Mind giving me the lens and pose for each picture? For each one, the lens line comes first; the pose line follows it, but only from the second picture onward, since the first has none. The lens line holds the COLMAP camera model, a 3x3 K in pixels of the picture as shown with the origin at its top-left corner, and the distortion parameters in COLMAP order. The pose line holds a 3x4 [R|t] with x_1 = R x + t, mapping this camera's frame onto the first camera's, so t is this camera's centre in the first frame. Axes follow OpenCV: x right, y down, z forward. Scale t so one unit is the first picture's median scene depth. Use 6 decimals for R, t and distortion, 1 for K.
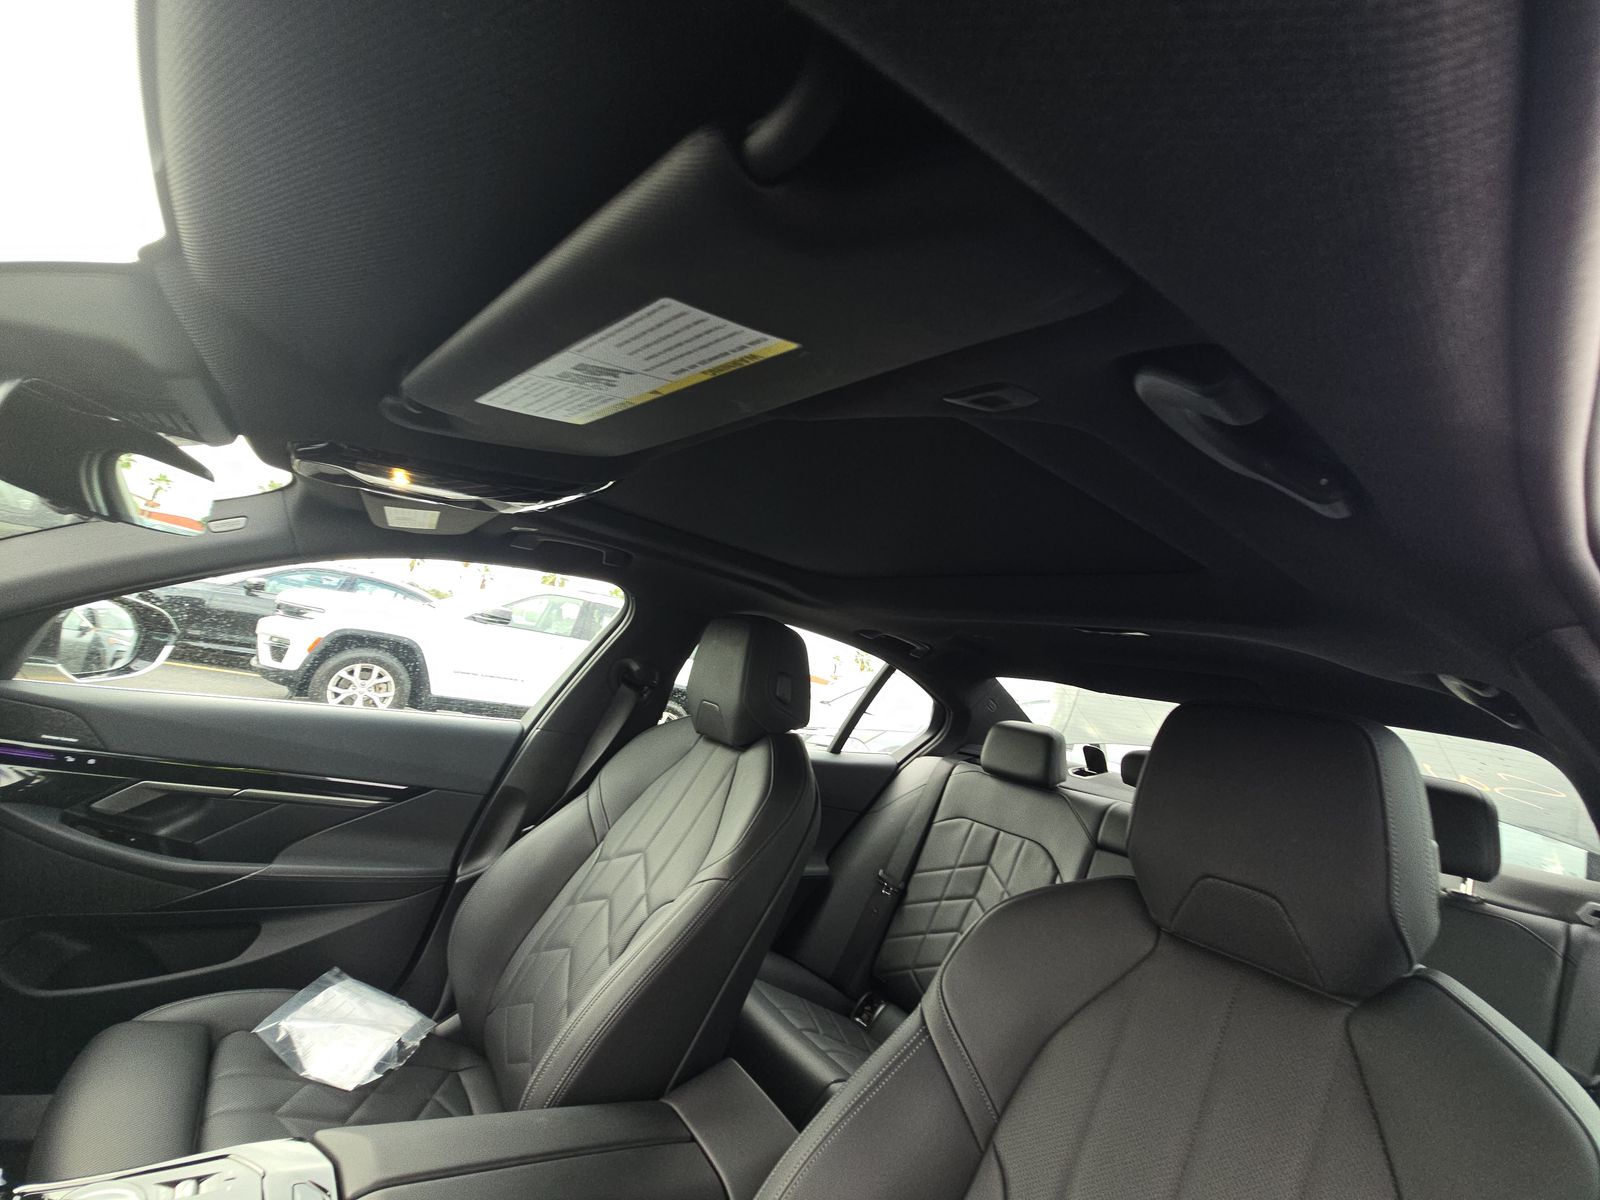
lens RADIAL K [[643.9, 0, 807.9], [0, 643.9, 597.0], [0, 0, 1]] dist [0.011046, -0.012100]
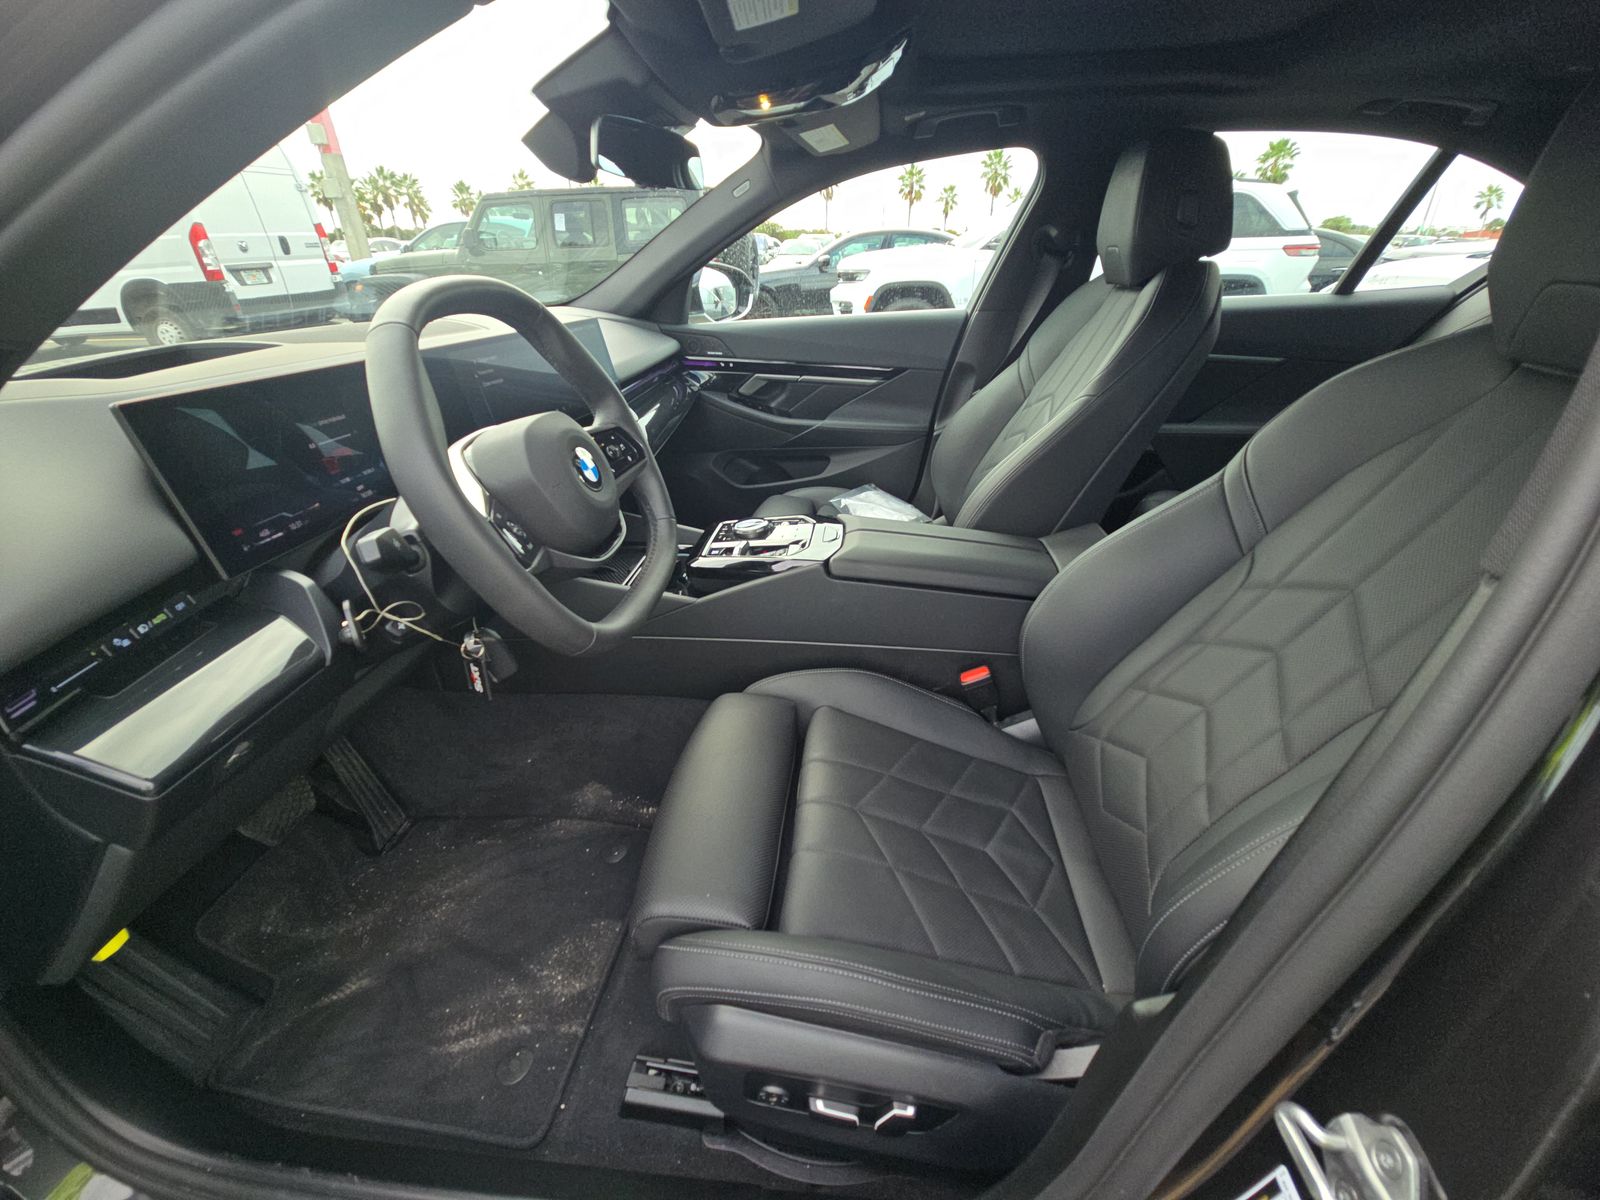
lens RADIAL K [[643.9, 0, 807.9], [0, 643.9, 597.0], [0, 0, 1]] dist [0.011046, -0.012100]
pose [[0.703152, 0.125213, -0.699928, 0.286851], [0.256332, 0.873543, 0.413784, 0.100698], [0.663228, -0.470367, 0.582137, -0.163796]]
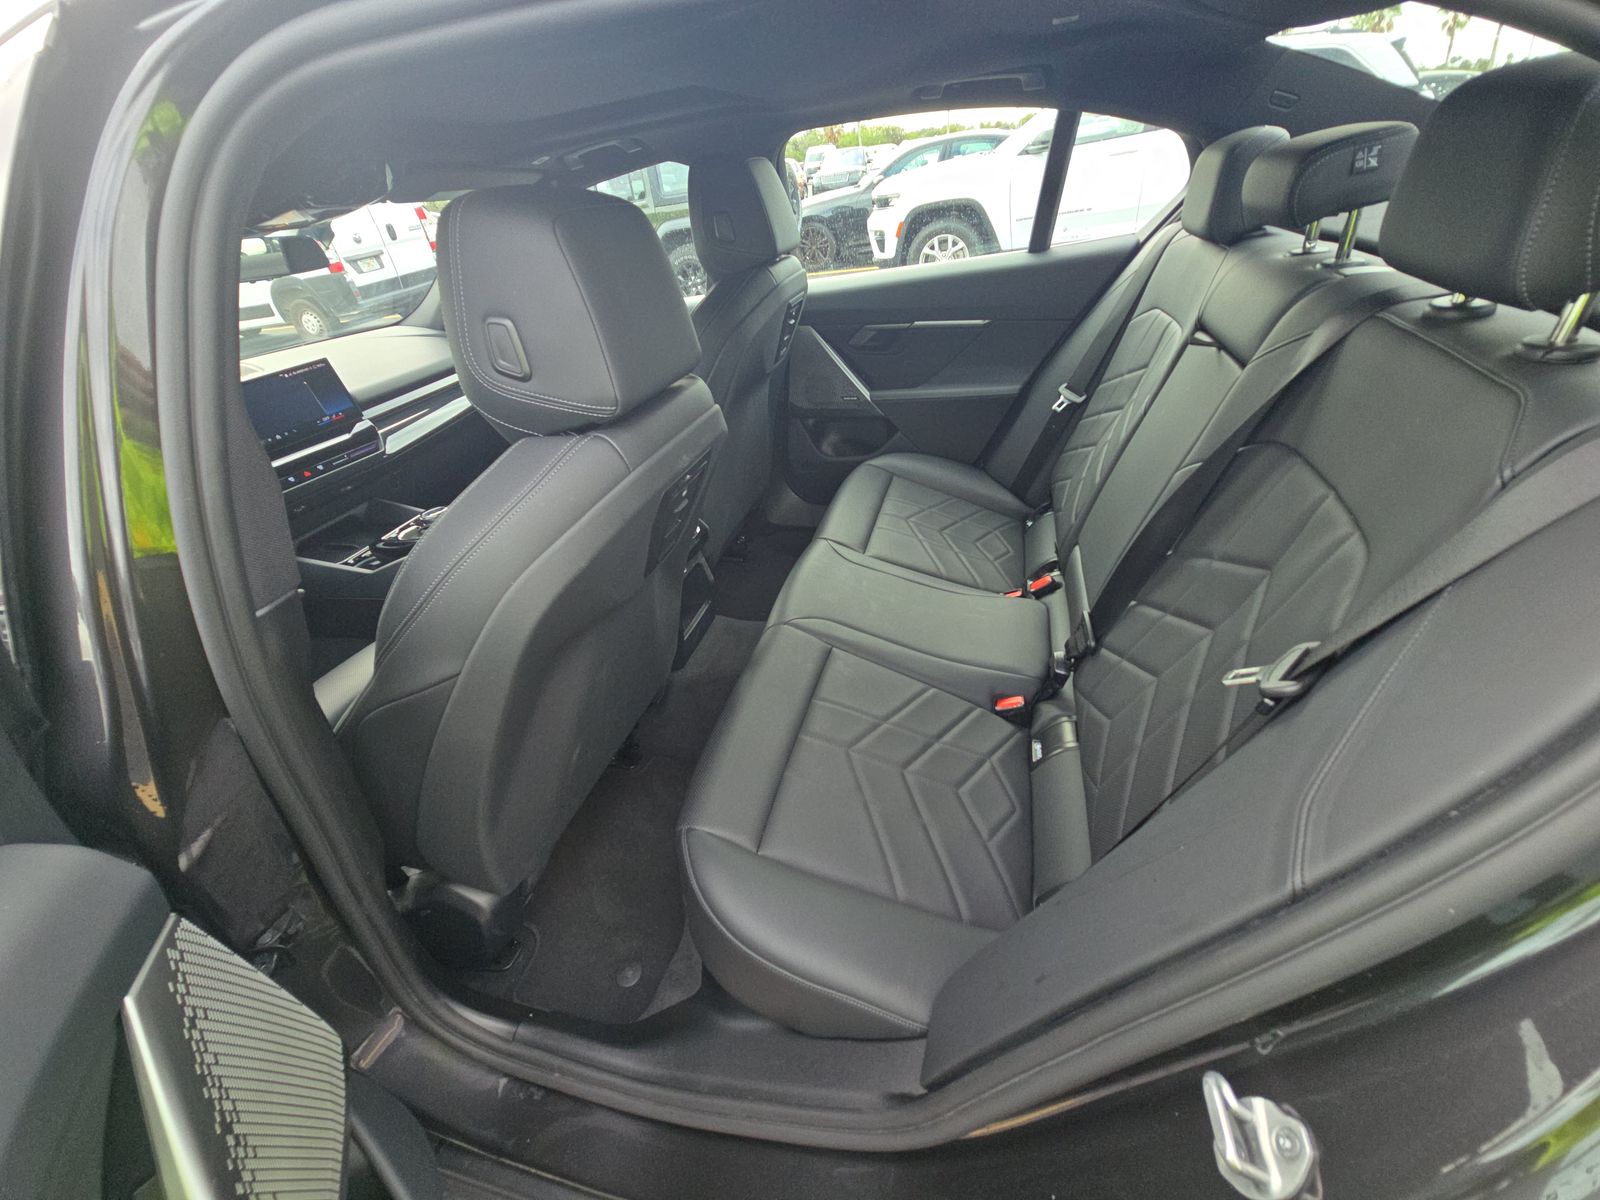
lens RADIAL K [[697.3, 0, 800.0], [0, 697.3, 600.0], [0, 0, 1]] dist [-0.017597, -0.000076]
pose [[0.513376, 0.194192, -0.835904, 1.106812], [0.350755, 0.841501, 0.410911, 0.225938], [0.783209, -0.504149, 0.363892, 0.346382]]
